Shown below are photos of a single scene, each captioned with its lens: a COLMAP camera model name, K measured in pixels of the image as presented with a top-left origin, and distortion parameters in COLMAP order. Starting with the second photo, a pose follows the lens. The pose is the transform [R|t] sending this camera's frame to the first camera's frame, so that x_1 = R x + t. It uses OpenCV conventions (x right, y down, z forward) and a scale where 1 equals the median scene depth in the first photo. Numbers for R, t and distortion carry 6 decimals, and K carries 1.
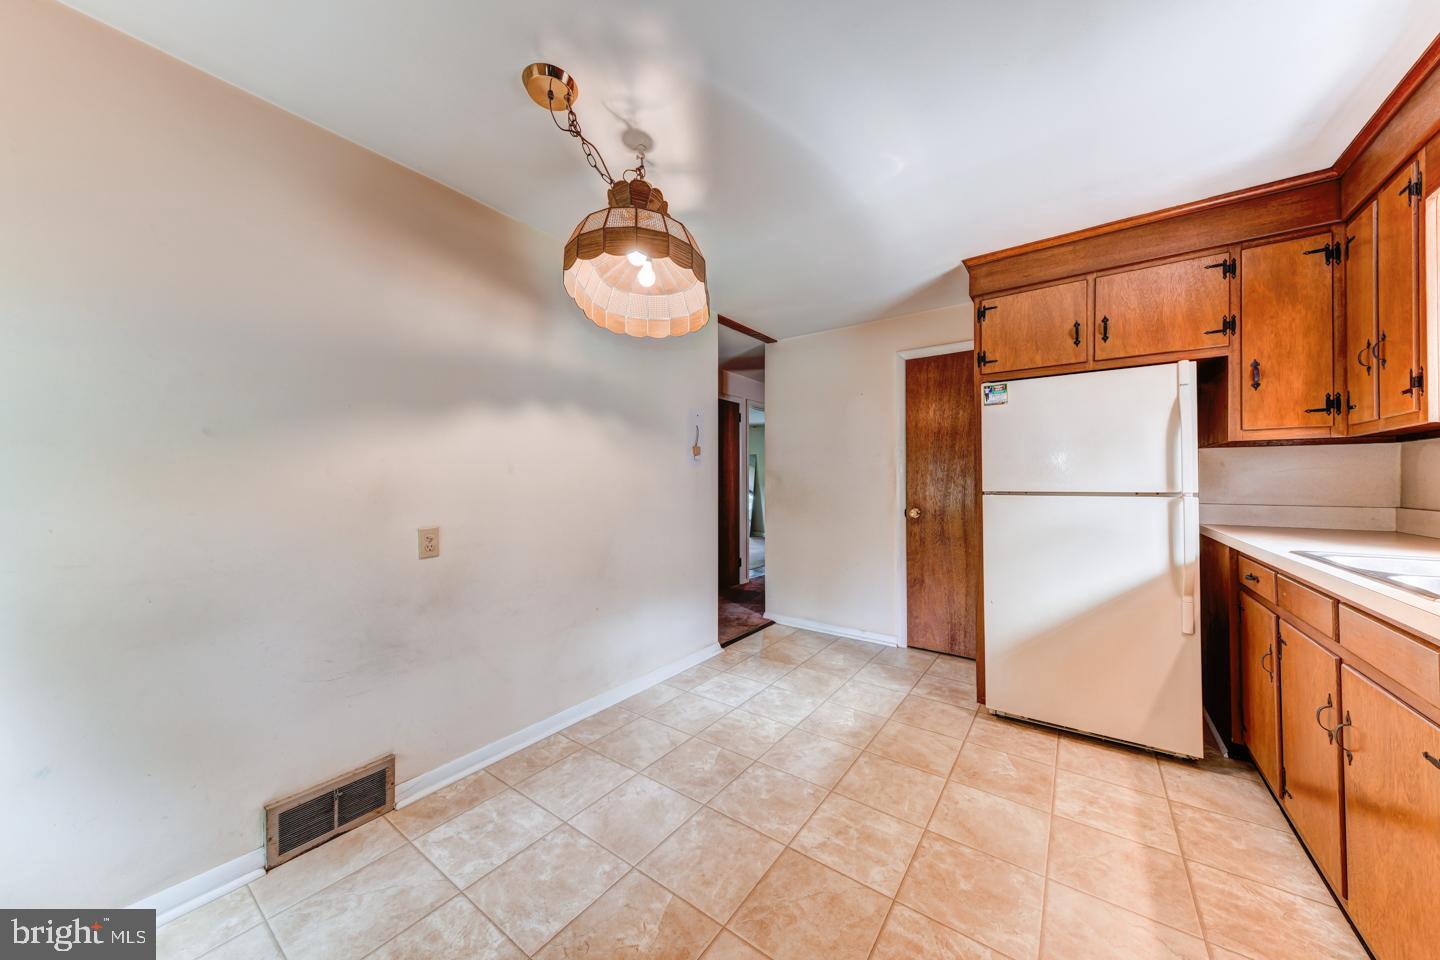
lens RADIAL K [[488.9, 0, 727.1], [0, 488.9, 478.0], [0, 0, 1]] dist [0.011122, -0.000651]
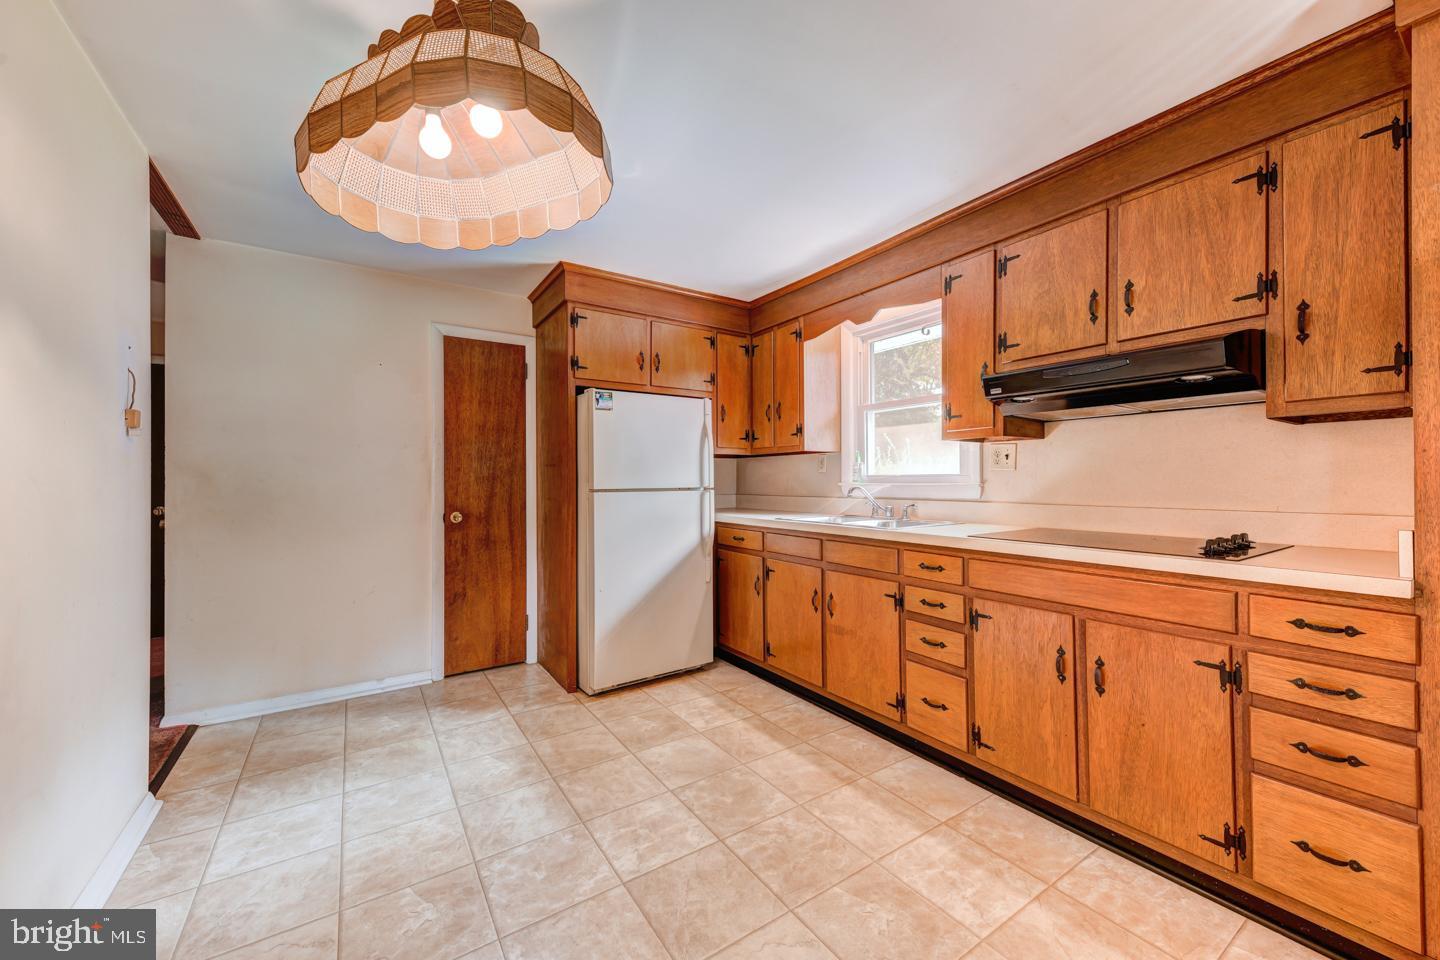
lens RADIAL K [[550.6, 0, 727.3], [0, 550.6, 478.0], [0, 0, 1]] dist [0.014994, -0.000183]
pose [[0.341094, 0.002784, 0.940025, -0.522059], [-0.002972, 0.999994, -0.001883, 0.004413], [-0.940024, -0.002151, 0.341101, 0.321552]]
